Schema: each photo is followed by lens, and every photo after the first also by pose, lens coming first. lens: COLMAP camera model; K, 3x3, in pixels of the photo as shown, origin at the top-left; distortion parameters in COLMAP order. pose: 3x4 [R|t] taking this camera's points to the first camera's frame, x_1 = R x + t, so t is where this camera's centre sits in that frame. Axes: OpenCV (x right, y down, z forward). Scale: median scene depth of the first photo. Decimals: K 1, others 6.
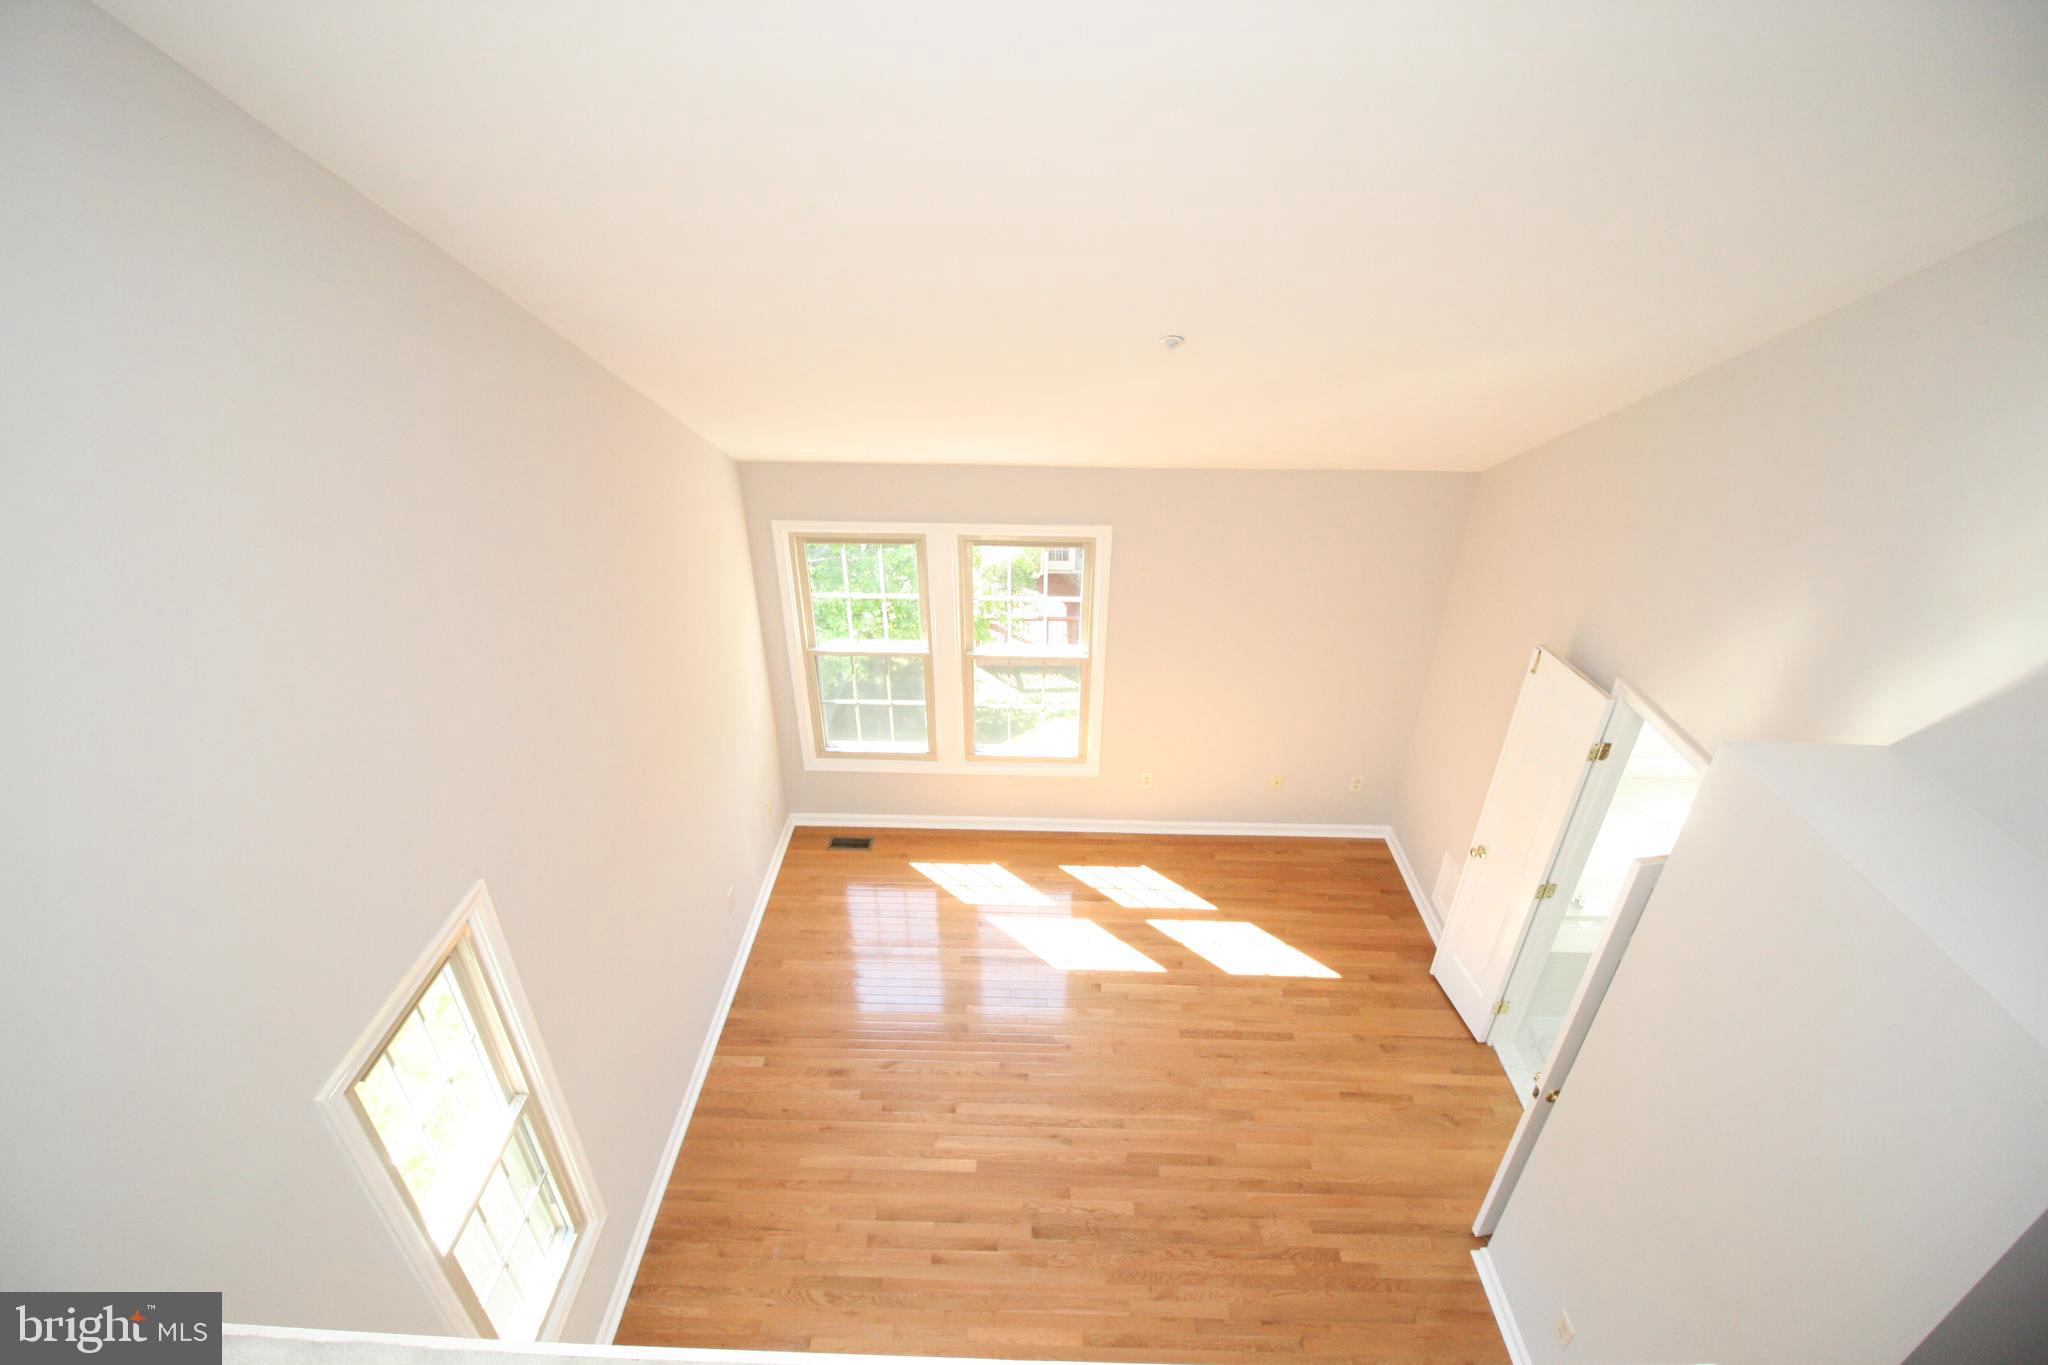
lens RADIAL K [[957.4, 0, 1011.2], [0, 957.4, 670.8], [0, 0, 1]] dist [-0.008876, -0.008570]
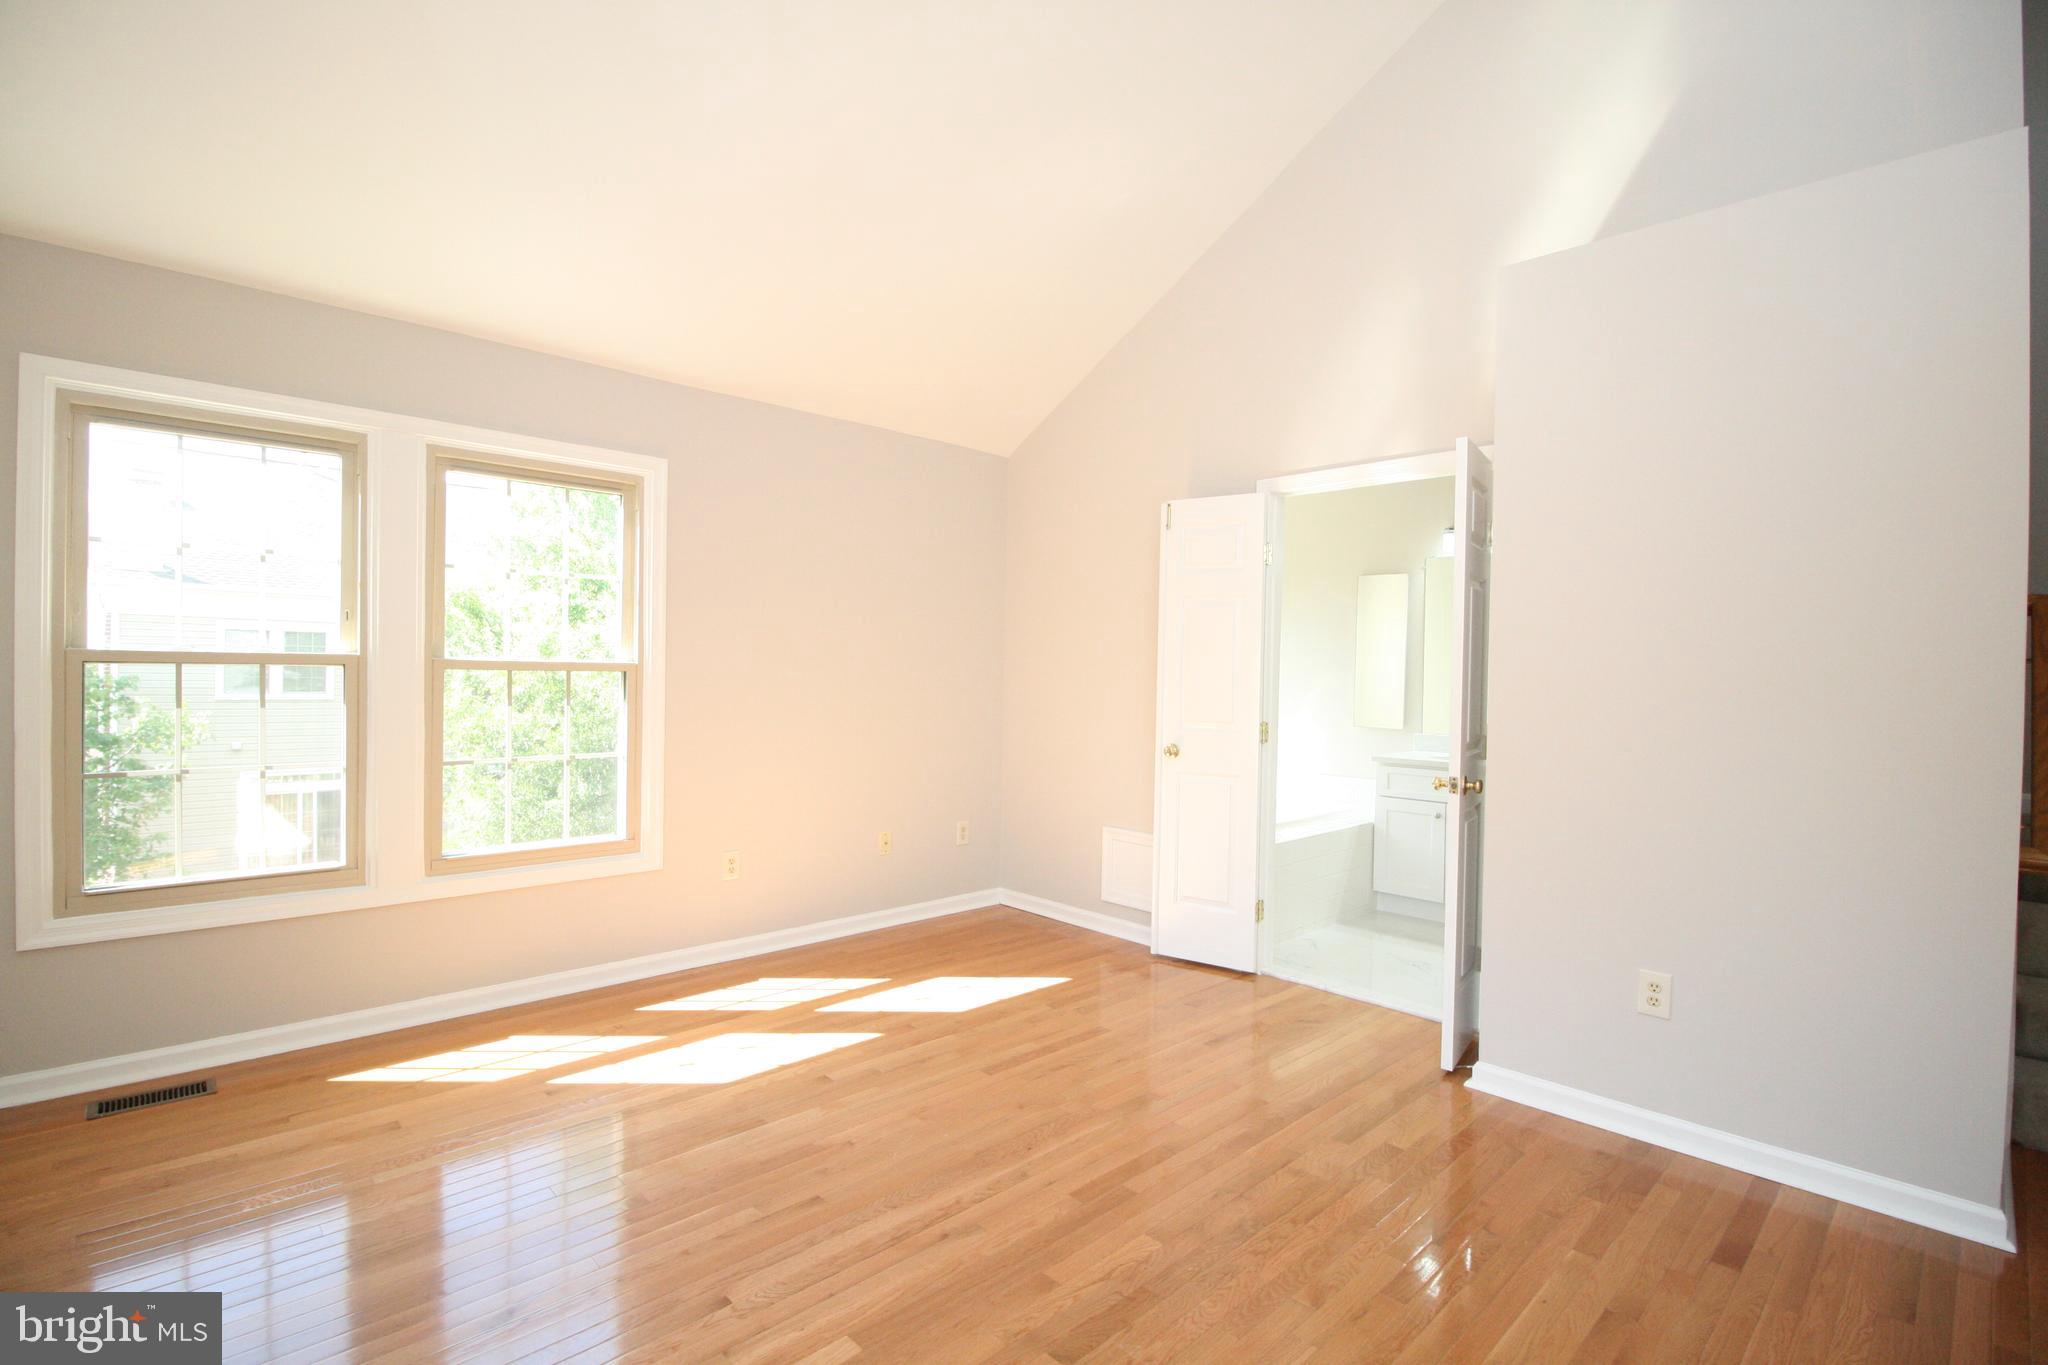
lens RADIAL K [[957.4, 0, 1012.4], [0, 957.4, 691.1], [0, 0, 1]] dist [-0.008876, -0.008570]
pose [[0.700446, 0.004952, 0.713688, -0.270901], [0.337580, 0.878745, -0.337413, 0.400313], [-0.628820, 0.477267, 0.613842, 0.518426]]
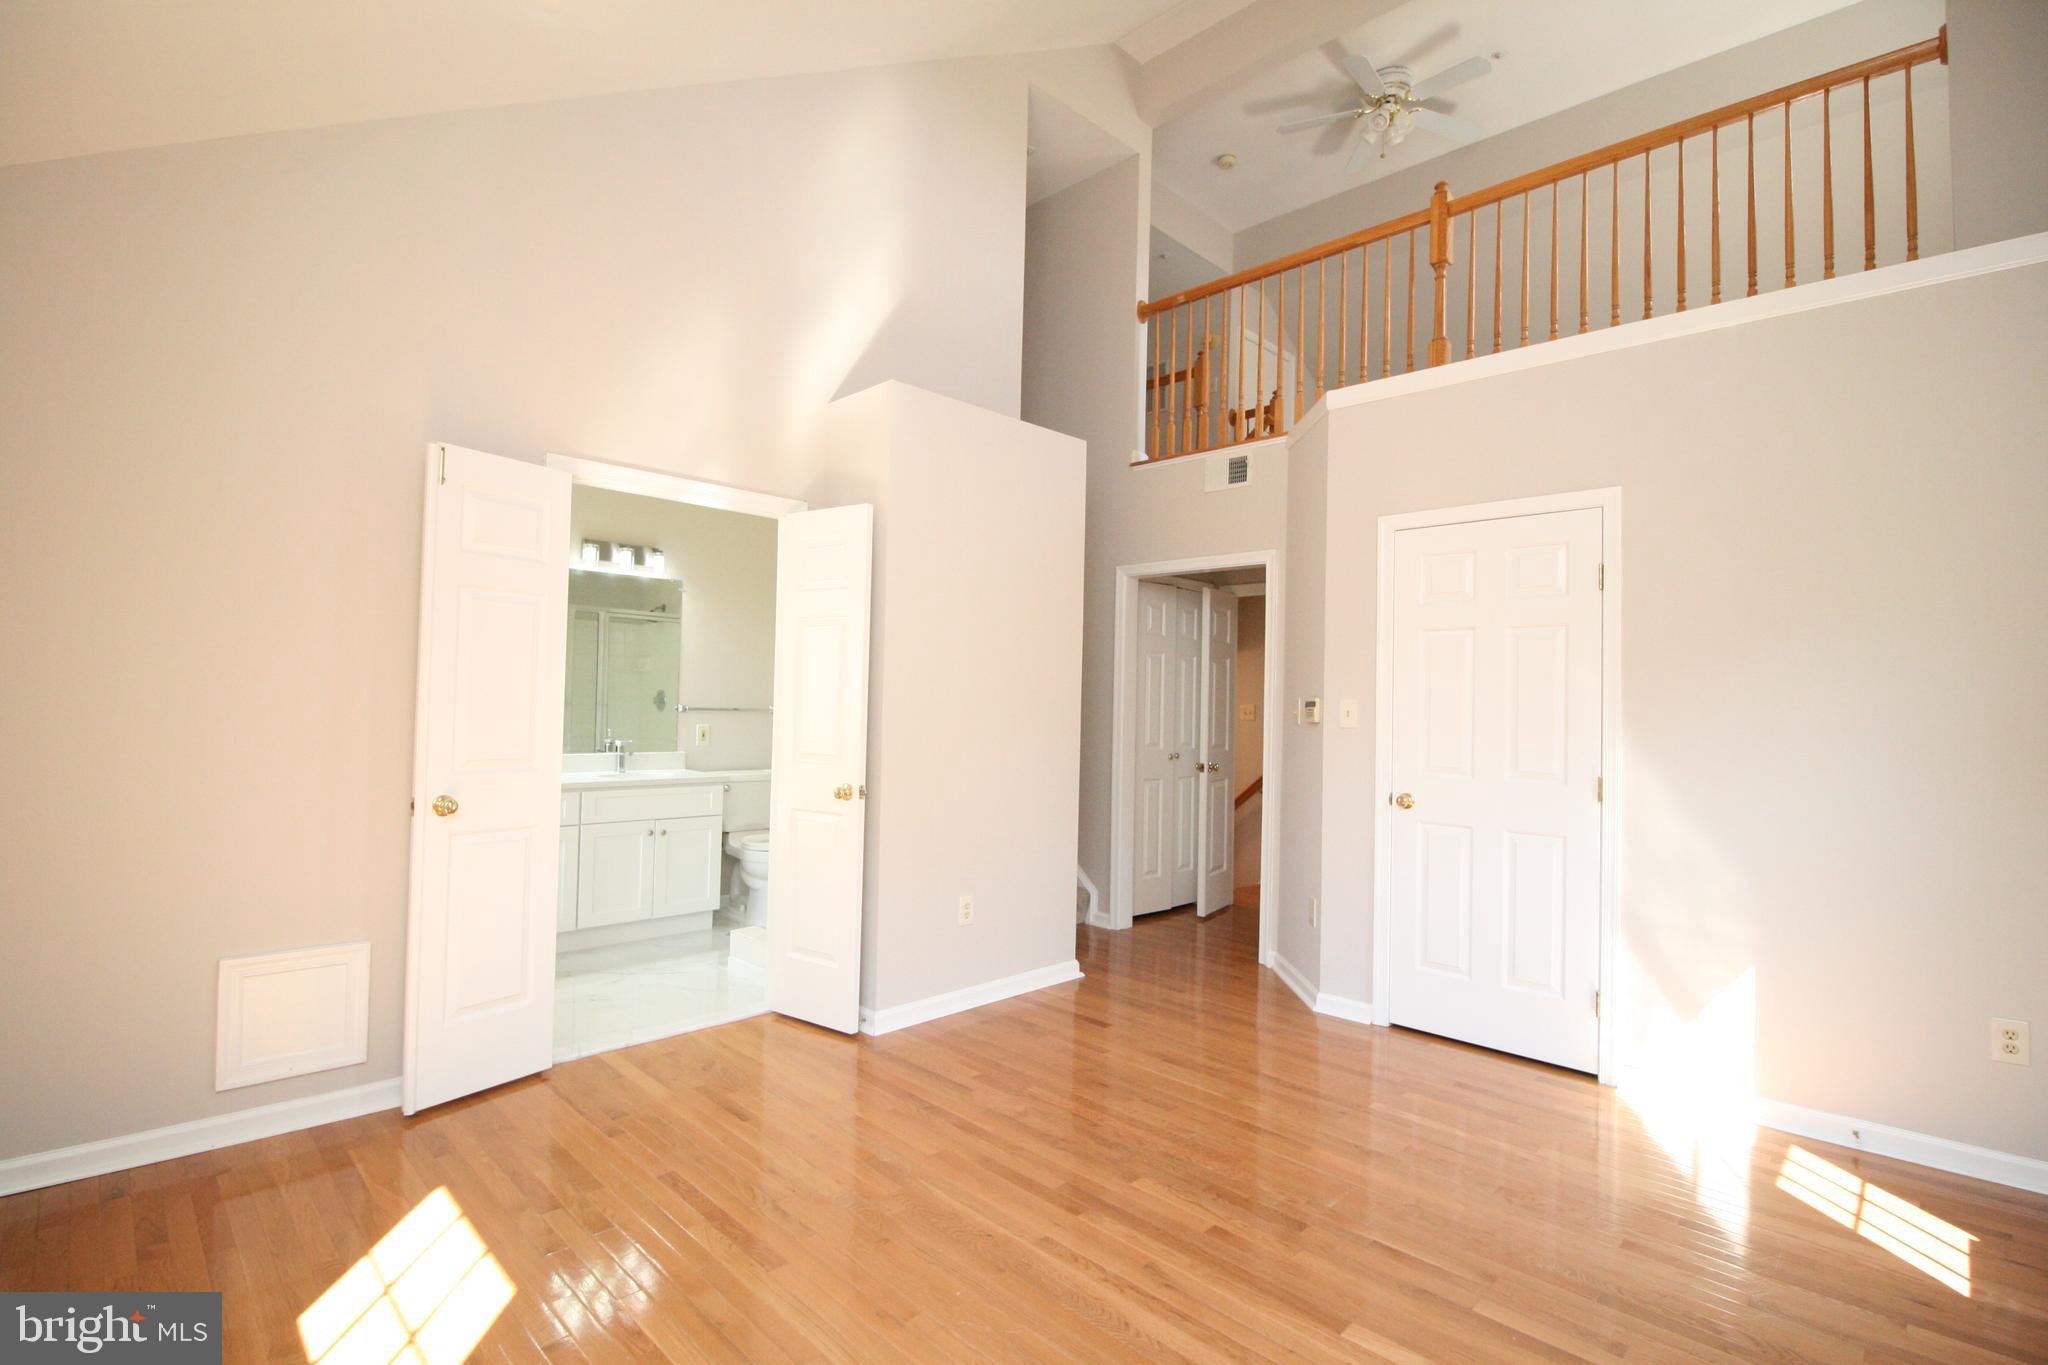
lens RADIAL K [[957.4, 0, 1023.3], [0, 957.4, 687.9], [0, 0, 1]] dist [-0.008876, -0.008570]
pose [[-0.738947, 0.003776, 0.673753, -0.216605], [0.323567, 0.879114, 0.349949, 0.028574], [-0.590984, 0.476597, -0.650840, 1.159164]]
